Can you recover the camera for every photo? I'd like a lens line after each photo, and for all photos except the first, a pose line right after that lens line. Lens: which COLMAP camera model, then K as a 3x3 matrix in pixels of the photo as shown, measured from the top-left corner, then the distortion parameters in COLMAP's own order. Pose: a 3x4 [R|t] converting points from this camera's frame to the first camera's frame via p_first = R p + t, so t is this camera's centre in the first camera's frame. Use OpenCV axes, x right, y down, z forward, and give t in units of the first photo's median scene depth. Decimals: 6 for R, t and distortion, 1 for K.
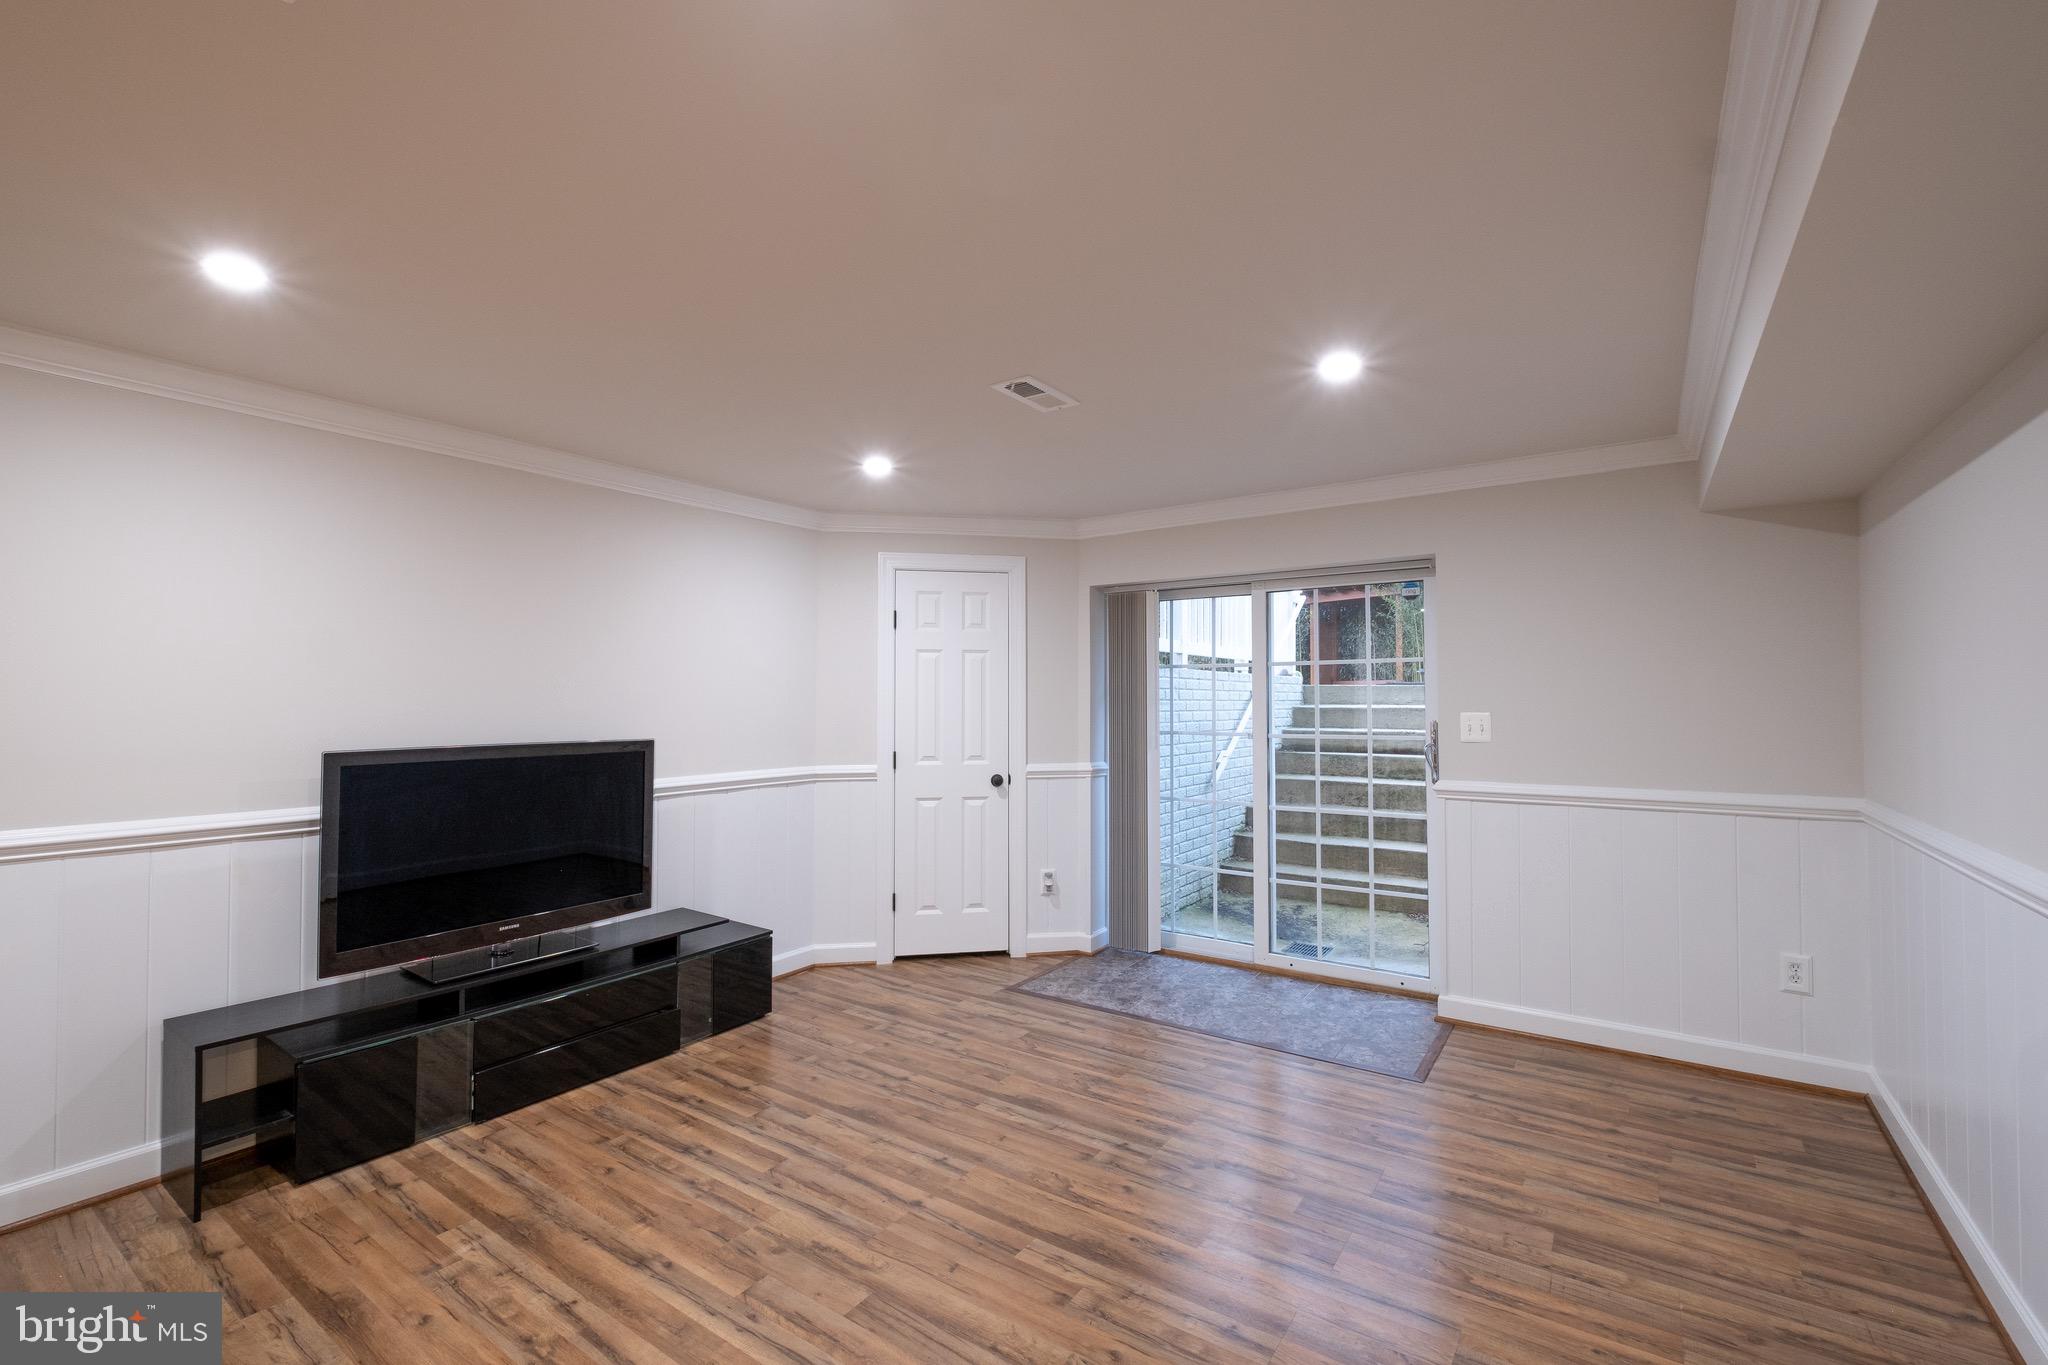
lens RADIAL K [[876.1, 0, 1031.7], [0, 876.1, 678.9], [0, 0, 1]] dist [0.006910, -0.007371]
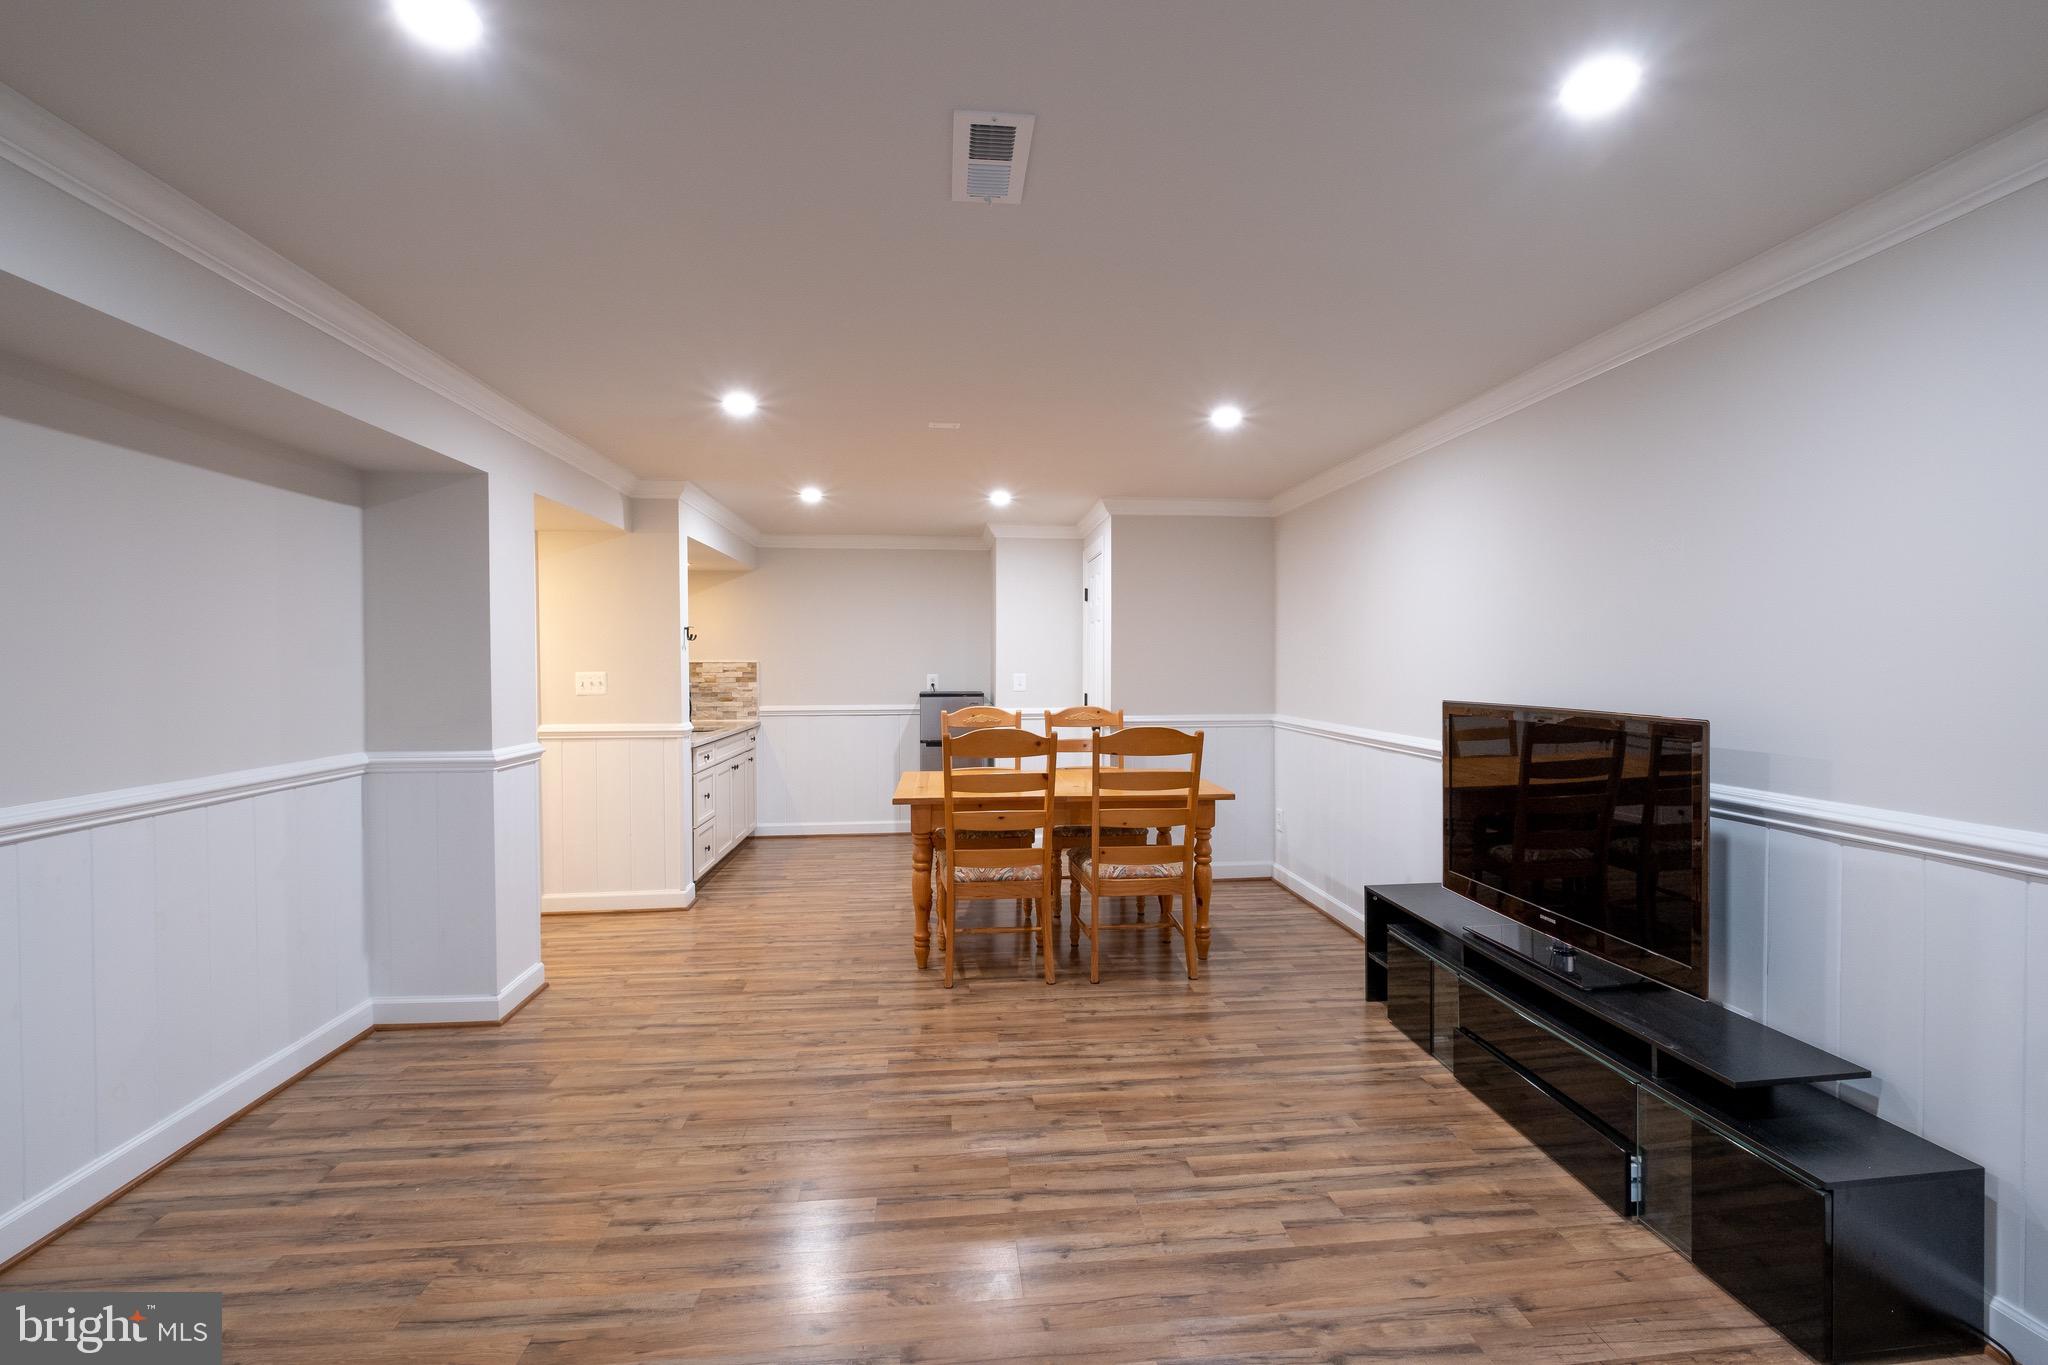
lens RADIAL K [[876.1, 0, 1029.8], [0, 876.1, 673.9], [0, 0, 1]] dist [0.006910, -0.007371]
pose [[-0.763769, 0.011682, -0.645384, 0.351310], [0.019650, 0.999794, -0.005158, 0.036805], [0.645190, -0.016622, -0.763841, 1.342044]]
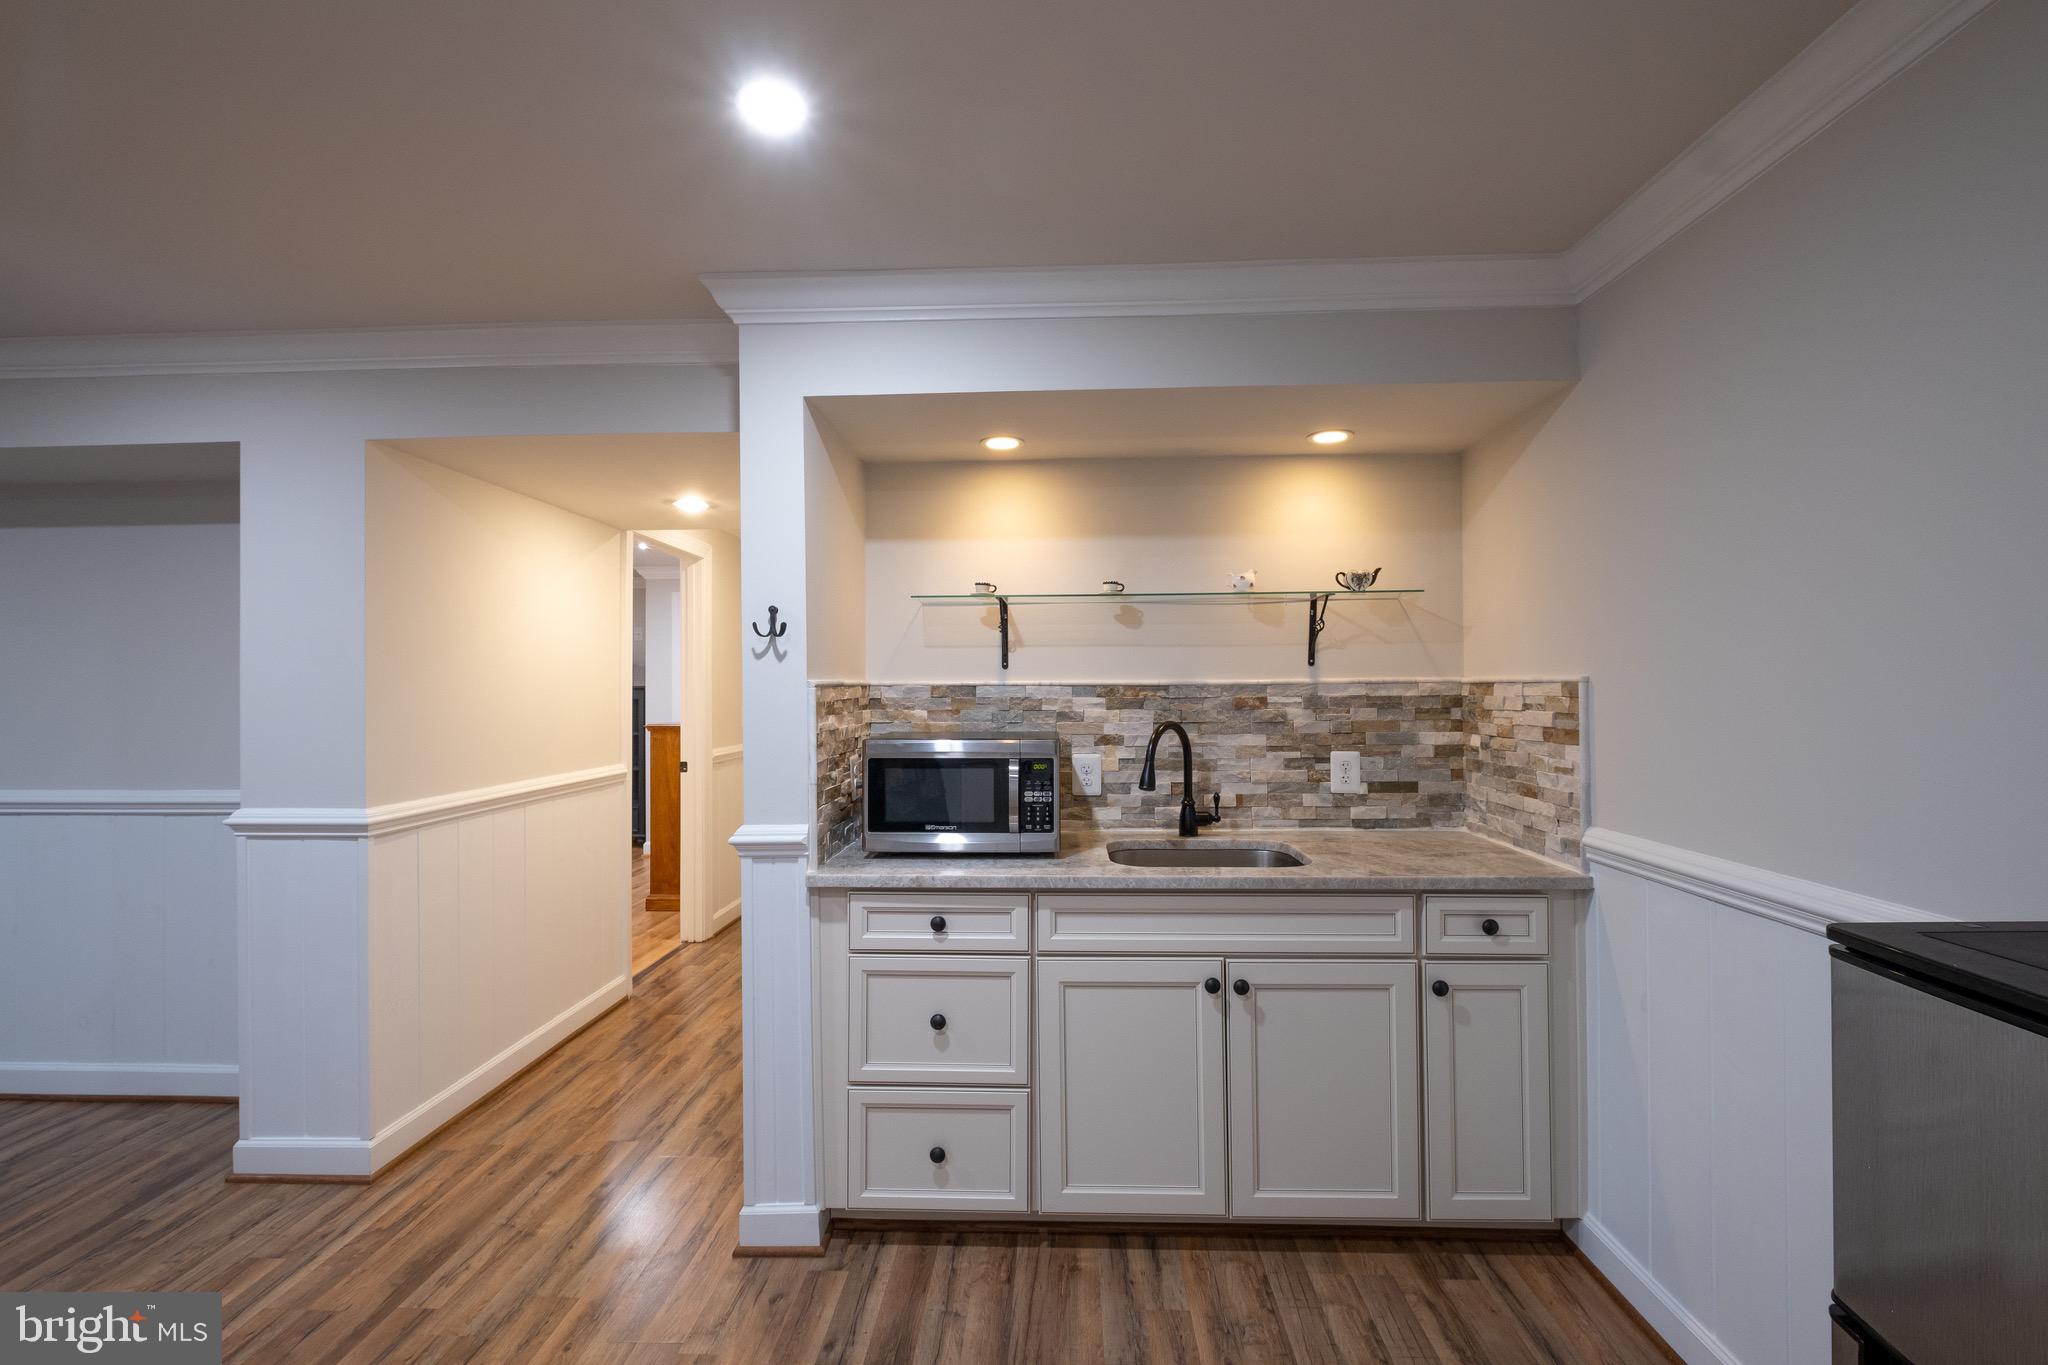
lens RADIAL K [[876.1, 0, 1024.9], [0, 876.1, 676.4], [0, 0, 1]] dist [0.006910, -0.007371]
pose [[-0.530812, 0.015014, 0.847357, -0.885317], [-0.013053, 0.999580, -0.025888, 0.002280], [-0.847389, -0.024802, -0.530393, -0.062286]]
